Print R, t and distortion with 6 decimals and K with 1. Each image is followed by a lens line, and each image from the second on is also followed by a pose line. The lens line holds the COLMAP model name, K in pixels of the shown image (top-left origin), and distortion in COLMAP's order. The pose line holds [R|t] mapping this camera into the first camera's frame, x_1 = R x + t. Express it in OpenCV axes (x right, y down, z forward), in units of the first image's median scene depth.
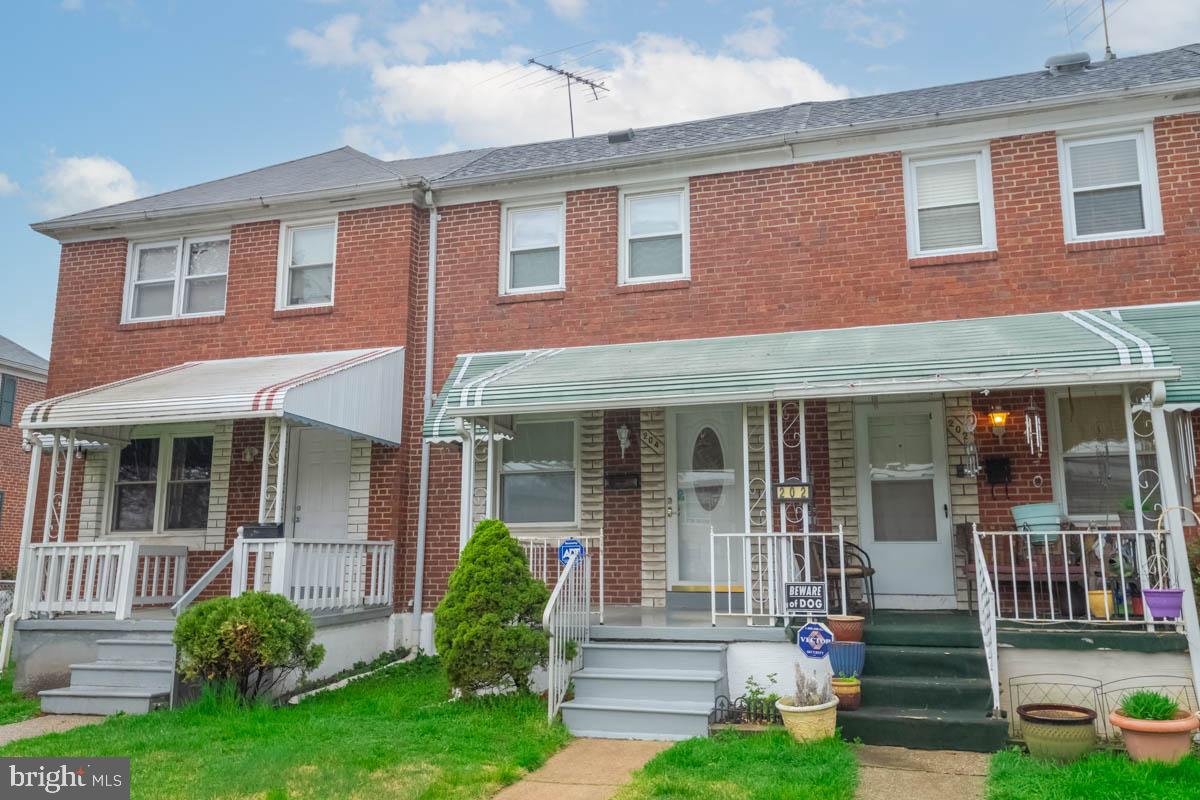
lens RADIAL K [[907.9, 0, 599.1], [0, 907.9, 400.1], [0, 0, 1]] dist [0.015506, 0.003025]
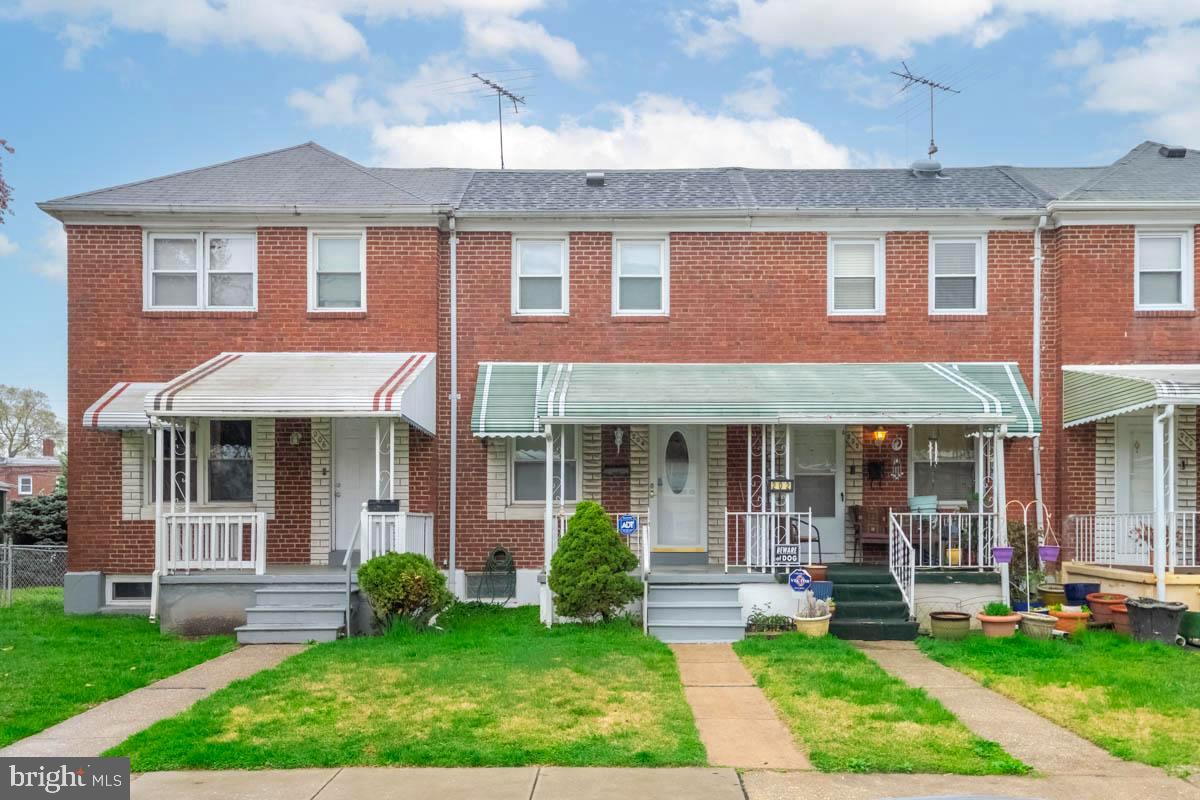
lens RADIAL K [[914.9, 0, 610.9], [0, 914.9, 524.1], [0, 0, 1]] dist [0.003321, -0.005973]
pose [[0.954885, 0.005296, 0.296927, -0.381237], [-0.055661, 0.985314, 0.161424, -0.048326], [-0.291712, -0.170668, 0.941157, -0.262542]]
